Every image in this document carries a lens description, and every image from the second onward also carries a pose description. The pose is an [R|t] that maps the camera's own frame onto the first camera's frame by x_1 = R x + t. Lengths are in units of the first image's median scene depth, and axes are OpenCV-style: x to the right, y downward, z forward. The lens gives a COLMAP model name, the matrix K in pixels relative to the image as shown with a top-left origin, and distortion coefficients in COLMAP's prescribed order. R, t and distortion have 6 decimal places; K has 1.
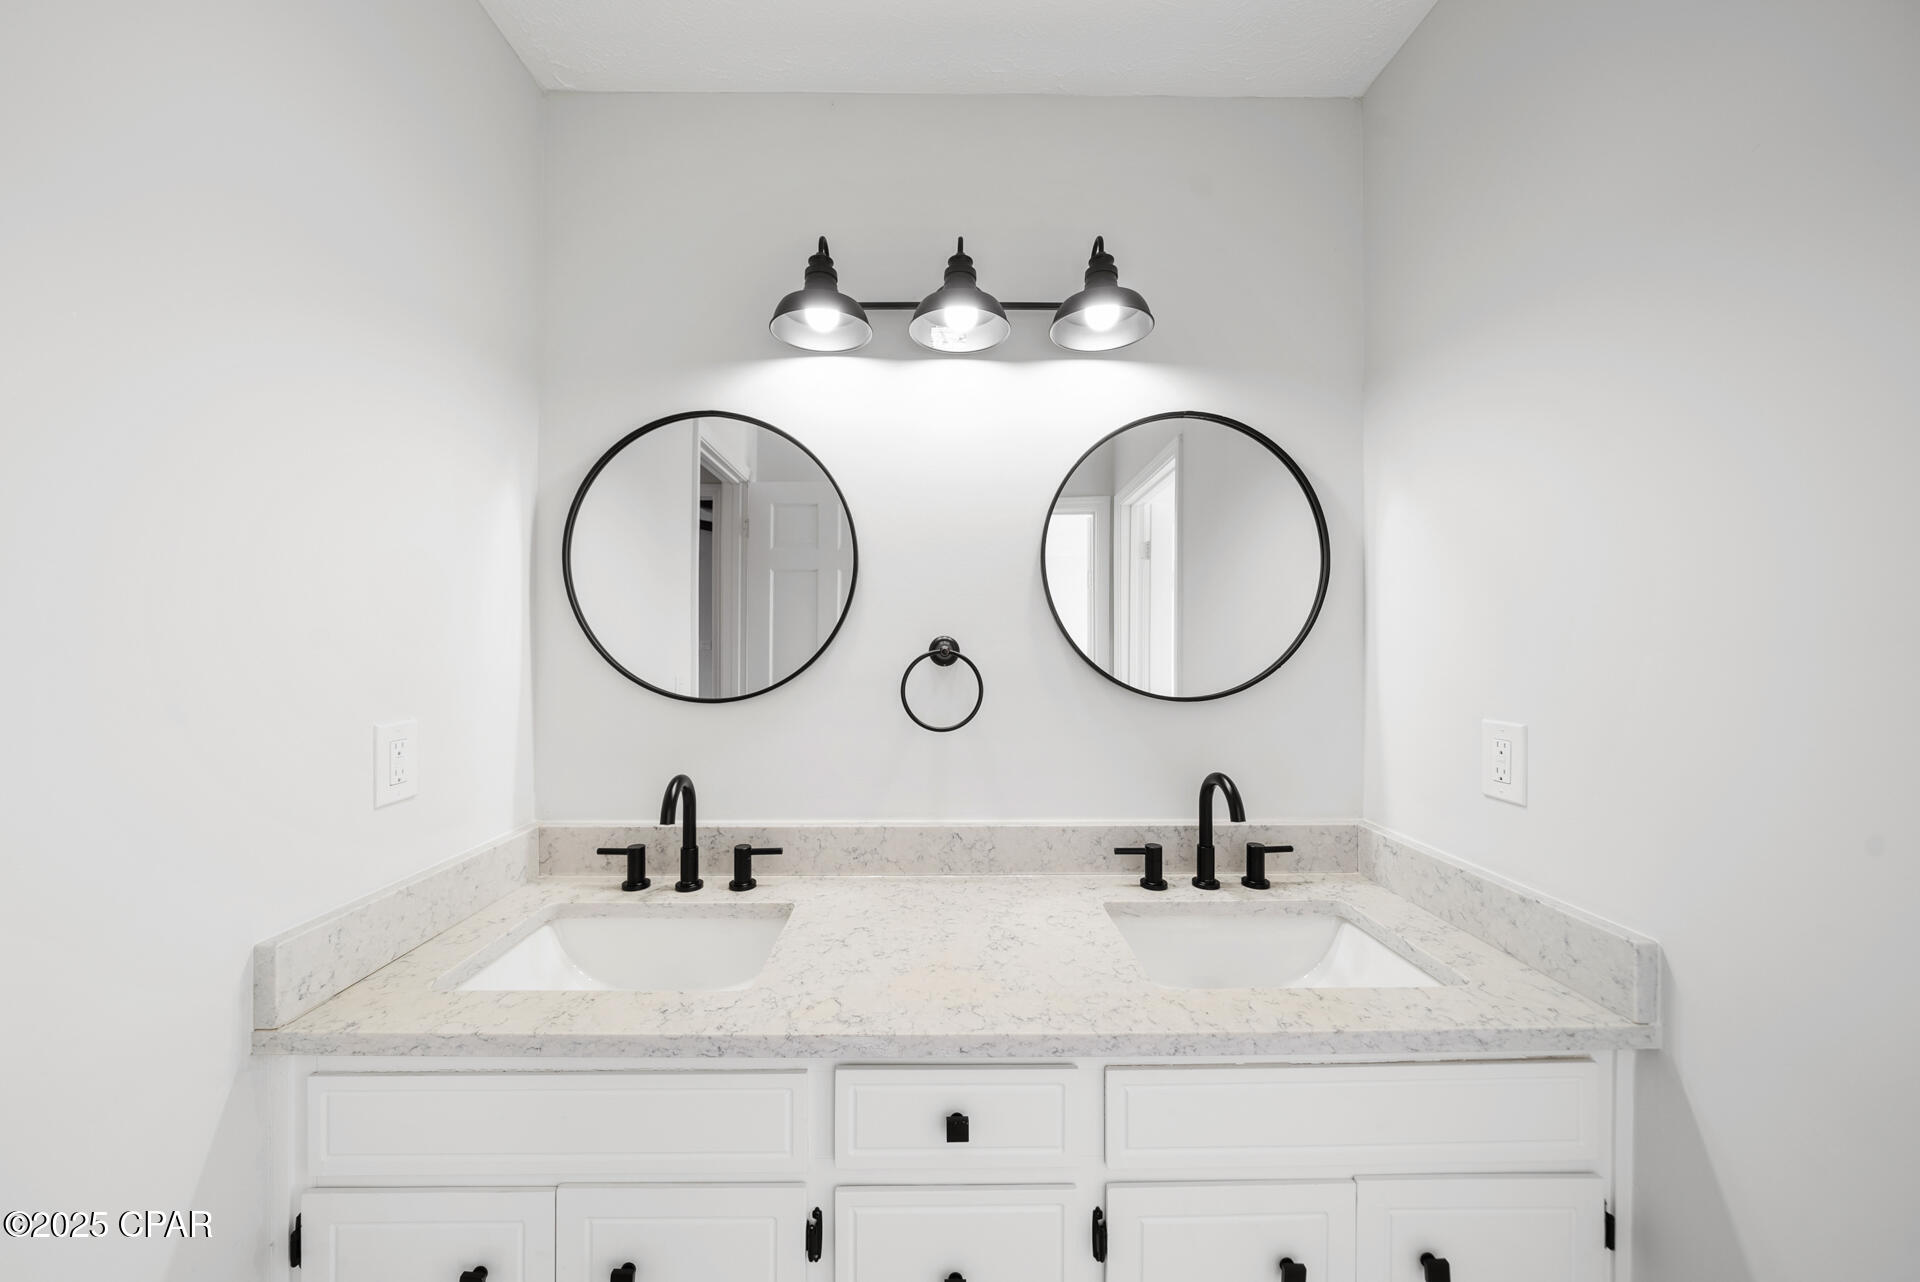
lens RADIAL K [[662.0, 0, 951.5], [0, 662.0, 636.3], [0, 0, 1]] dist [-0.007145, -0.000208]
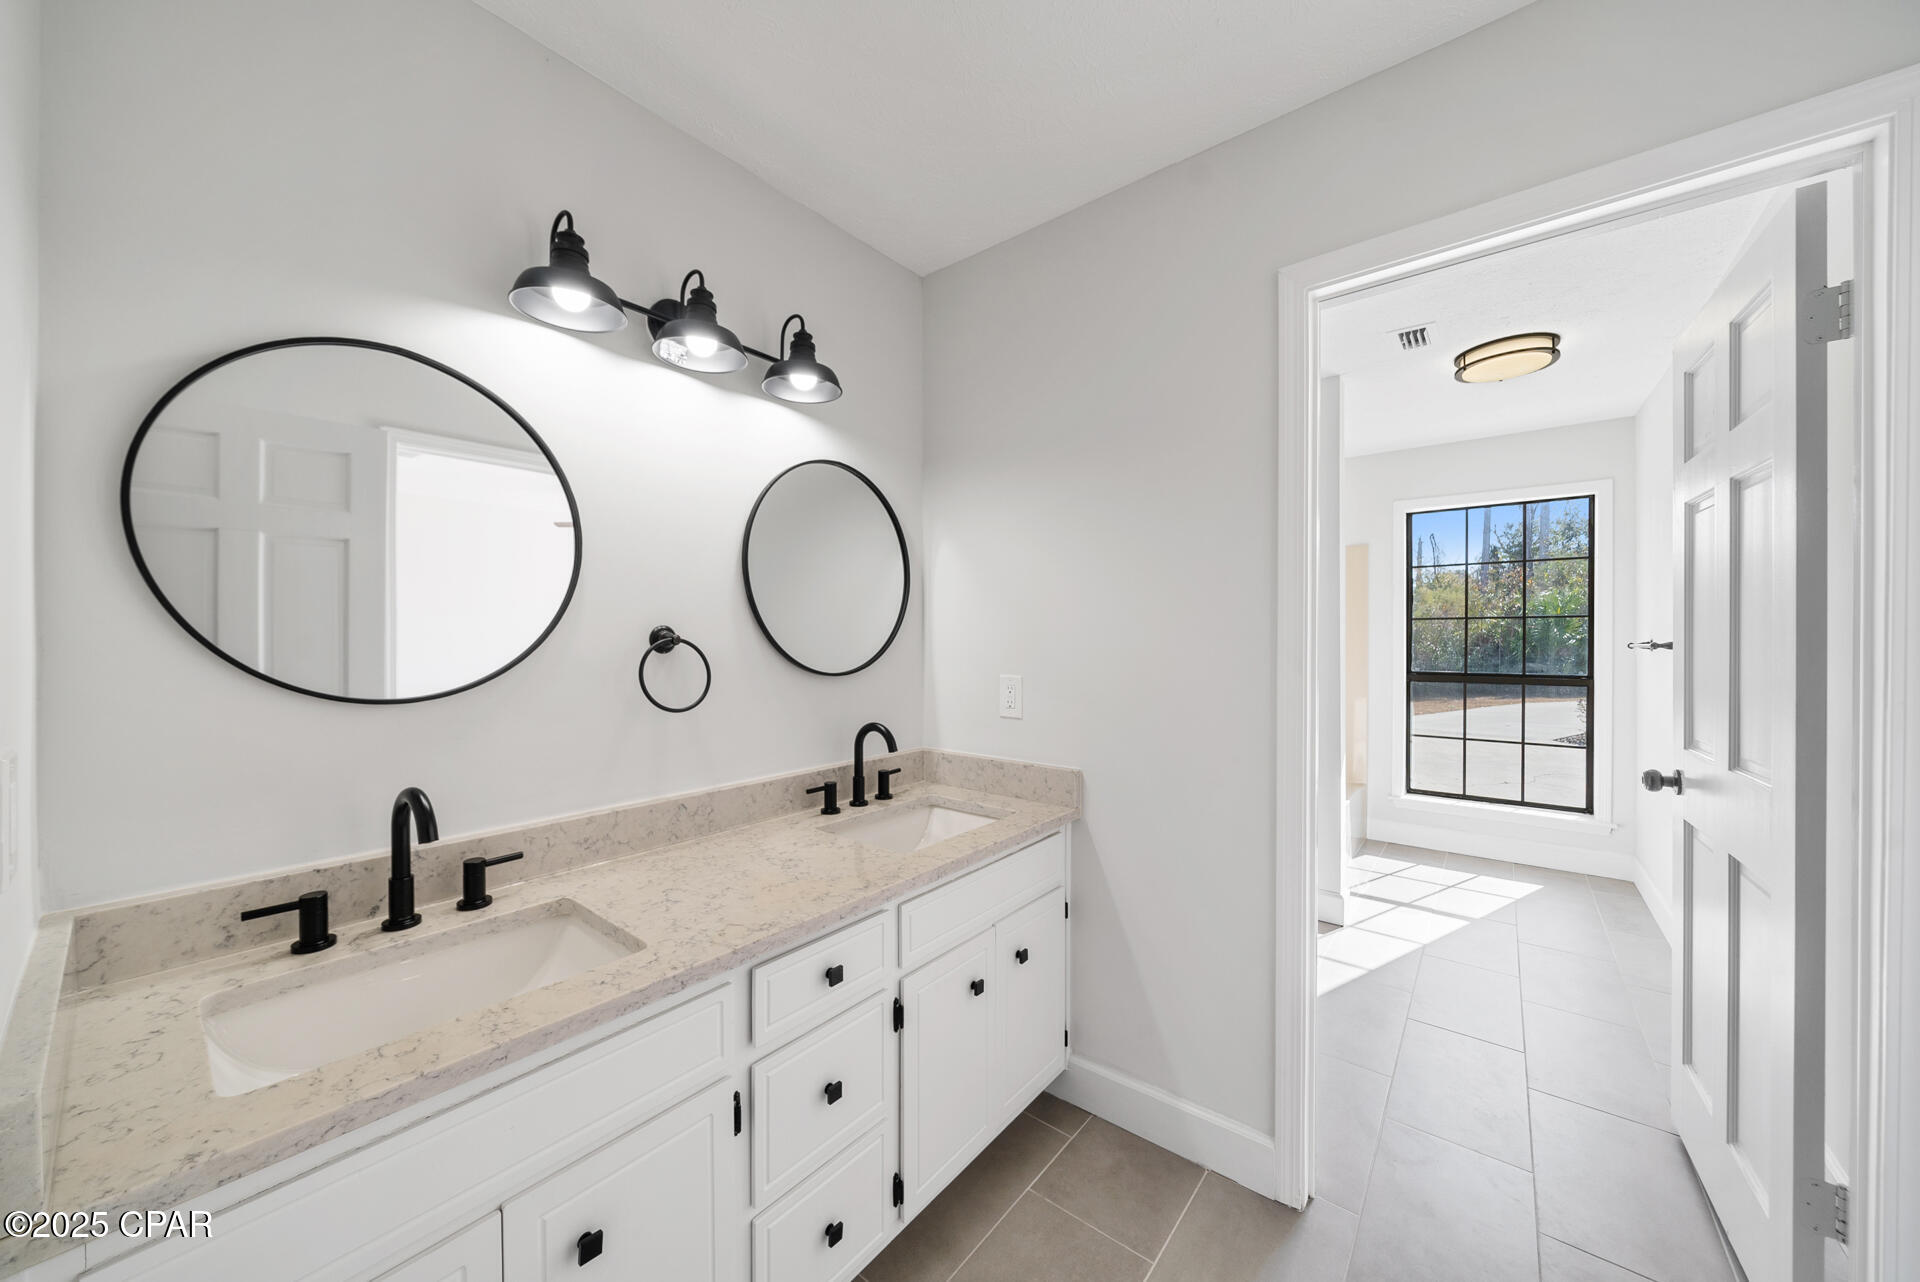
lens RADIAL K [[662.0, 0, 951.5], [0, 662.0, 636.3], [0, 0, 1]] dist [-0.007145, -0.000208]
pose [[0.643328, -0.000904, 0.765590, -0.588147], [-0.006089, 0.999962, 0.006298, 0.007744], [-0.765566, -0.008713, 0.643298, -0.058358]]
